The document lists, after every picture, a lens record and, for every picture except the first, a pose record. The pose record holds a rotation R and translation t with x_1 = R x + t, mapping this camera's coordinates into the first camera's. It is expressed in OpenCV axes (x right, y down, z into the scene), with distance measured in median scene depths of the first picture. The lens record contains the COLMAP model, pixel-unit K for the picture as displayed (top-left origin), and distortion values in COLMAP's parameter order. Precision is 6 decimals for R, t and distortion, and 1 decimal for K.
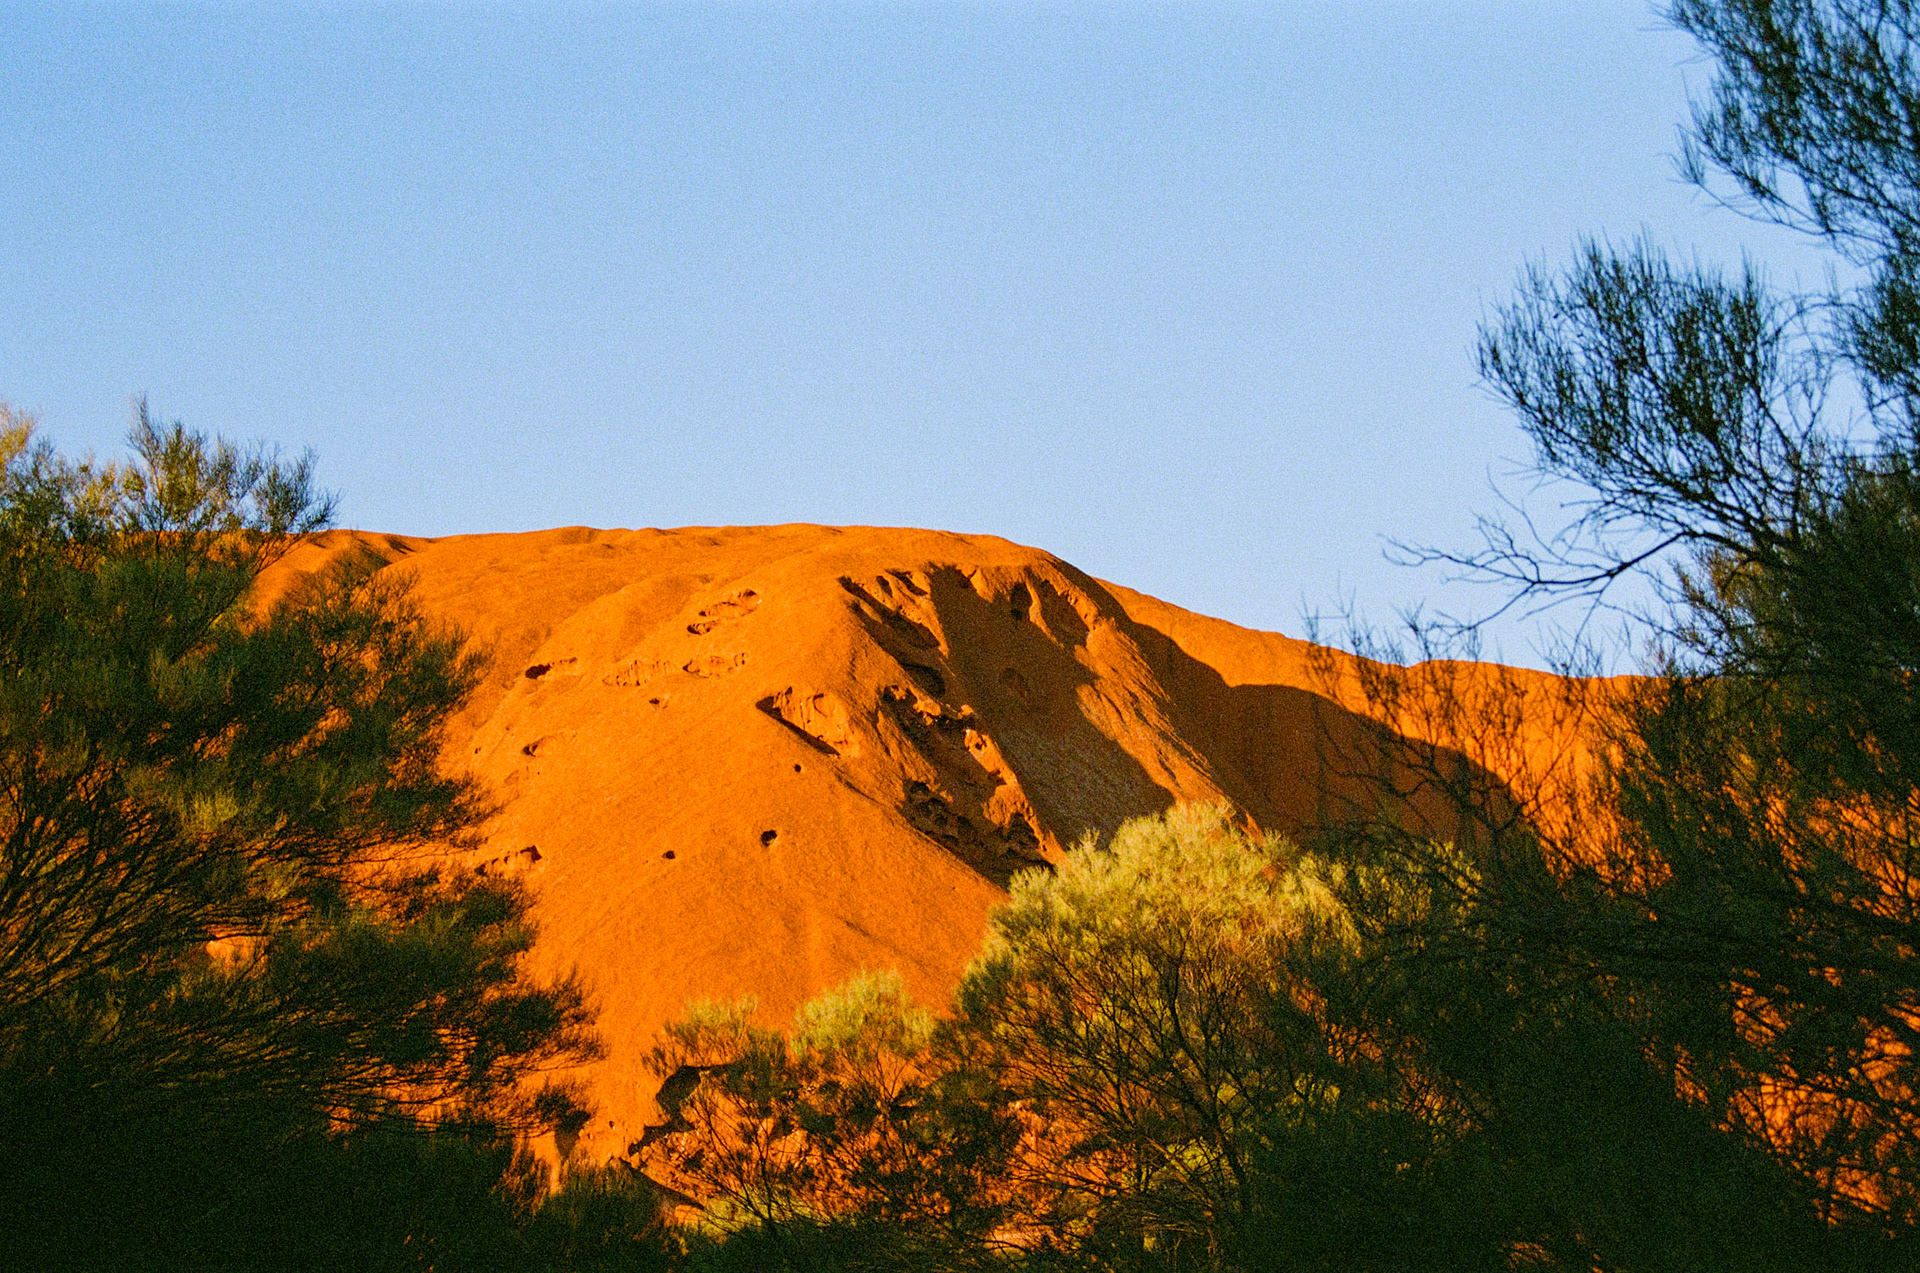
lens RADIAL K [[3338.3, 0, 960.0], [0, 3338.3, 636.5], [0, 0, 1]] dist [0.017290, 0.020344]
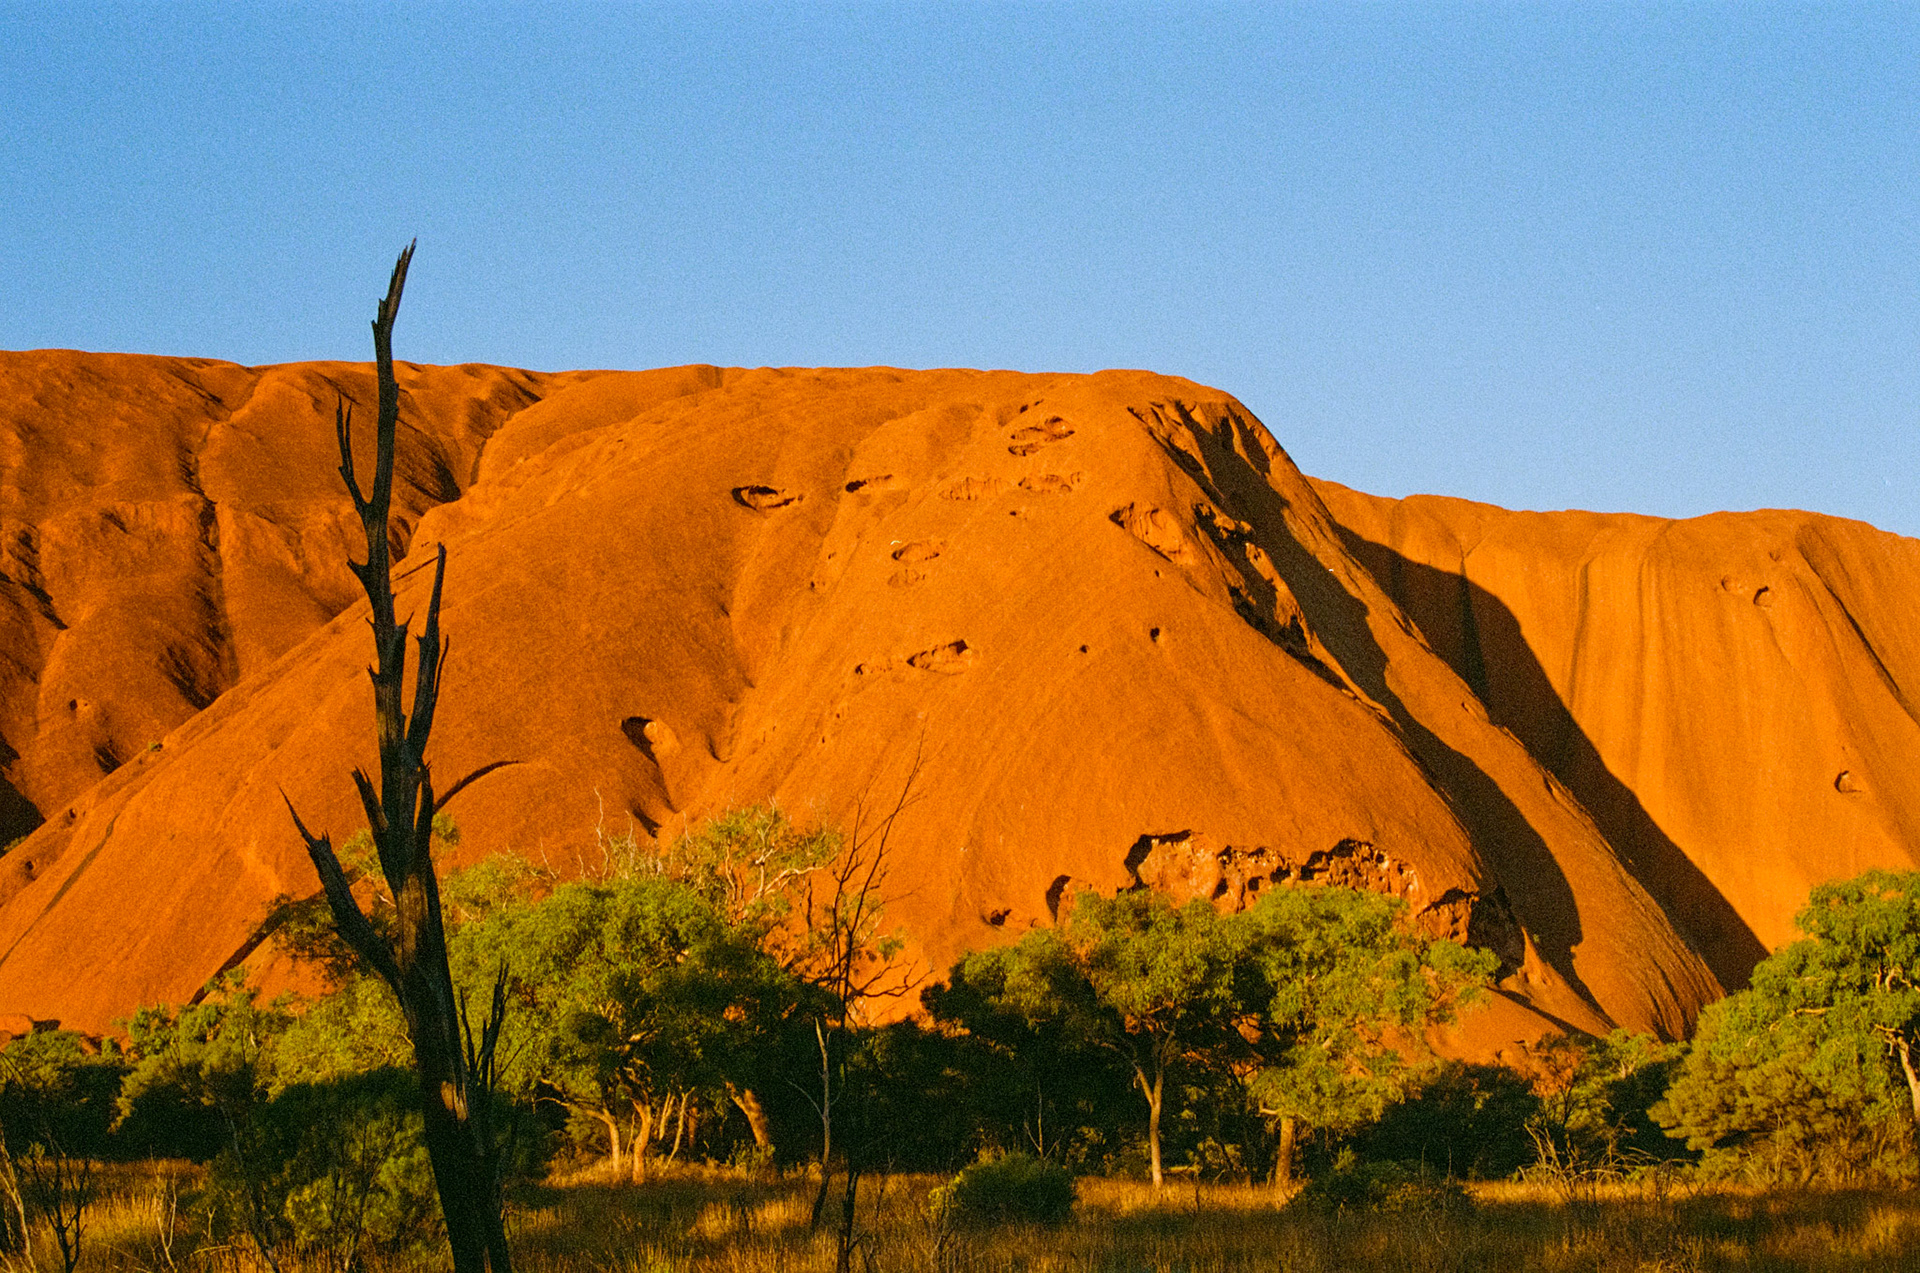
lens RADIAL K [[2770.1, 0, 960.0], [0, 2770.1, 636.5], [0, 0, 1]] dist [-0.157525, 0.000179]
pose [[0.984167, 0.005900, 0.177148, -0.271181], [-0.015402, 0.998512, 0.052312, 0.012191], [-0.176576, -0.054212, 0.982793, 0.085650]]
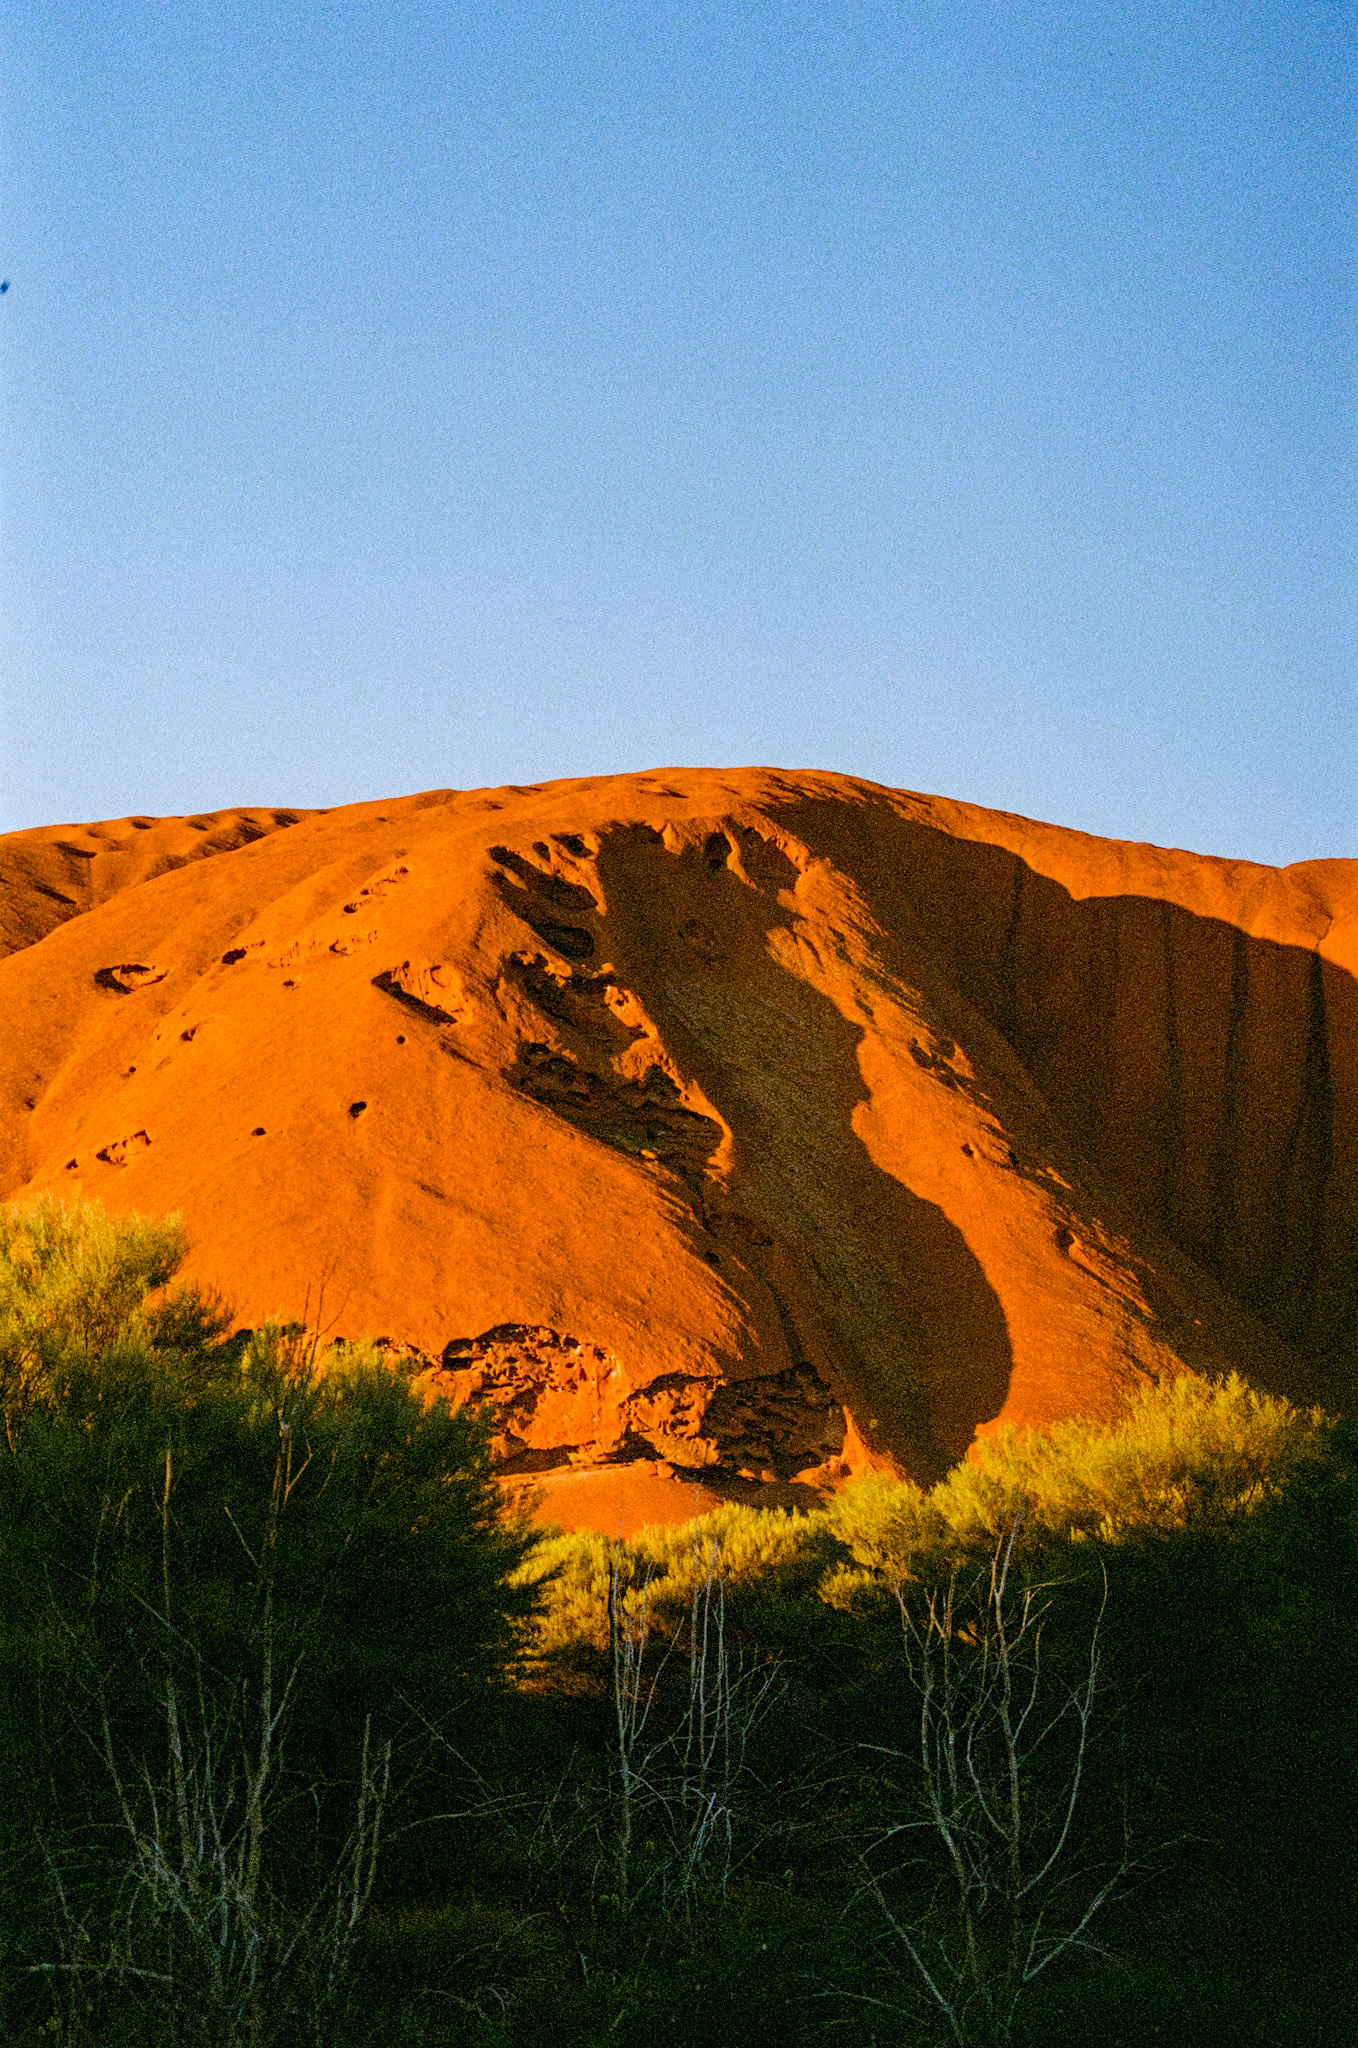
lens RADIAL K [[3560.8, 0, 679.0], [0, 3560.8, 1024.0], [0, 0, 1]] dist [0.017290, 0.020344]
pose [[0.971216, -0.062394, -0.229882, 0.284768], [0.075328, 0.996007, 0.047918, -0.012278], [0.225974, -0.063856, 0.972038, -0.068060]]
